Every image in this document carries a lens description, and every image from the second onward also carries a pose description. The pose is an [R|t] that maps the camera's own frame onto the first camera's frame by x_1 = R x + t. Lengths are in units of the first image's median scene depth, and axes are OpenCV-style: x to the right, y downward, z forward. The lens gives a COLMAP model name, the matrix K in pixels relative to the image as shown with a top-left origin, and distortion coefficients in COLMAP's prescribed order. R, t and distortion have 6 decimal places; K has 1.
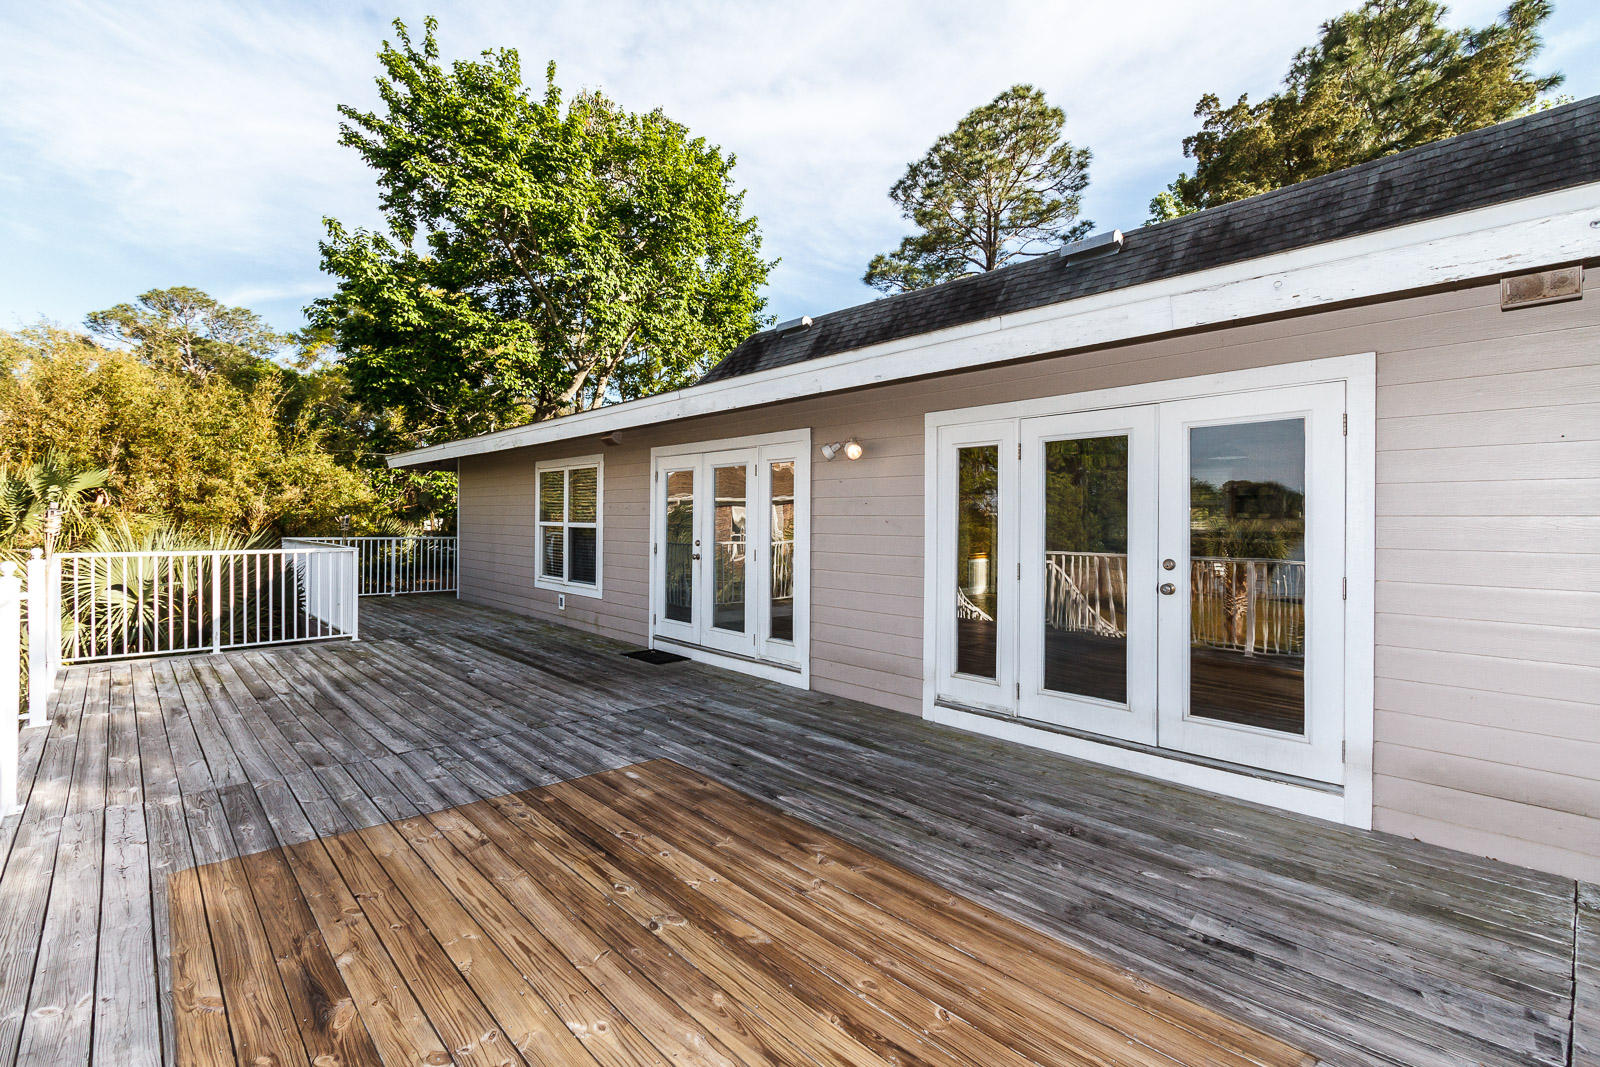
lens RADIAL K [[730.1, 0, 799.3], [0, 730.1, 528.7], [0, 0, 1]] dist [0.004492, -0.002986]
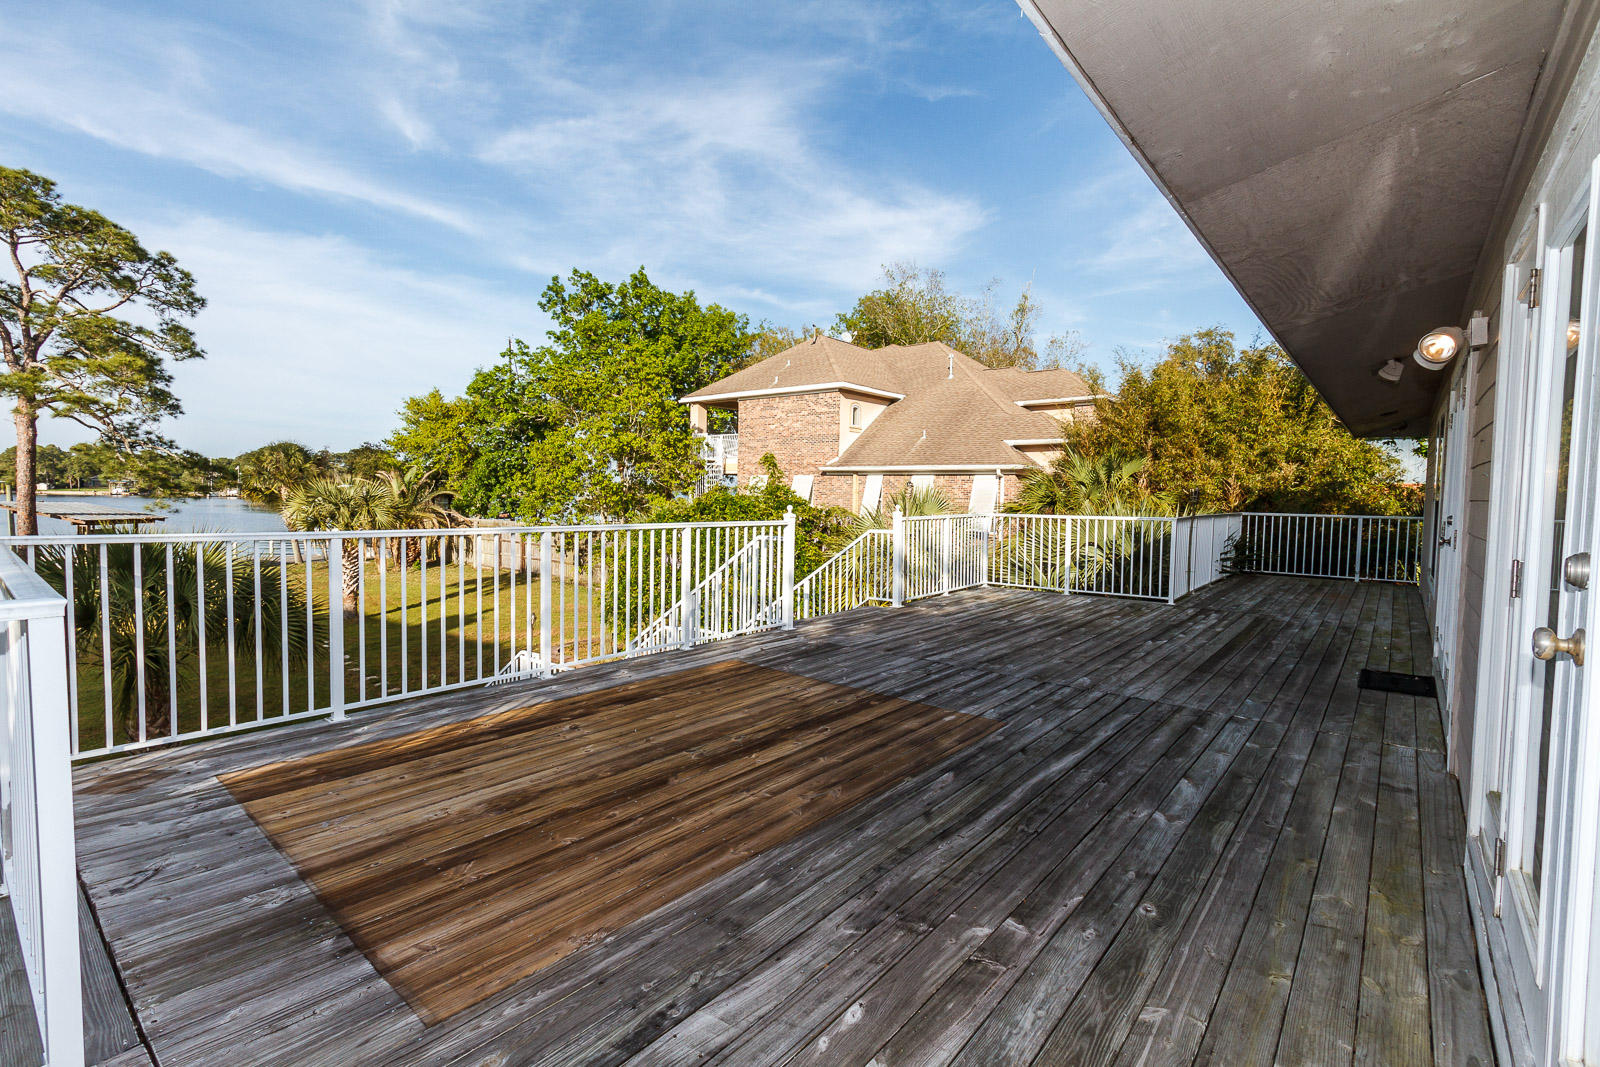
lens RADIAL K [[730.1, 0, 796.0], [0, 730.1, 532.0], [0, 0, 1]] dist [0.004492, -0.002986]
pose [[0.139167, 0.046882, -0.989159, 0.634129], [-0.021743, 0.998783, 0.044279, 0.018163], [0.990030, 0.015345, 0.140016, 0.503549]]
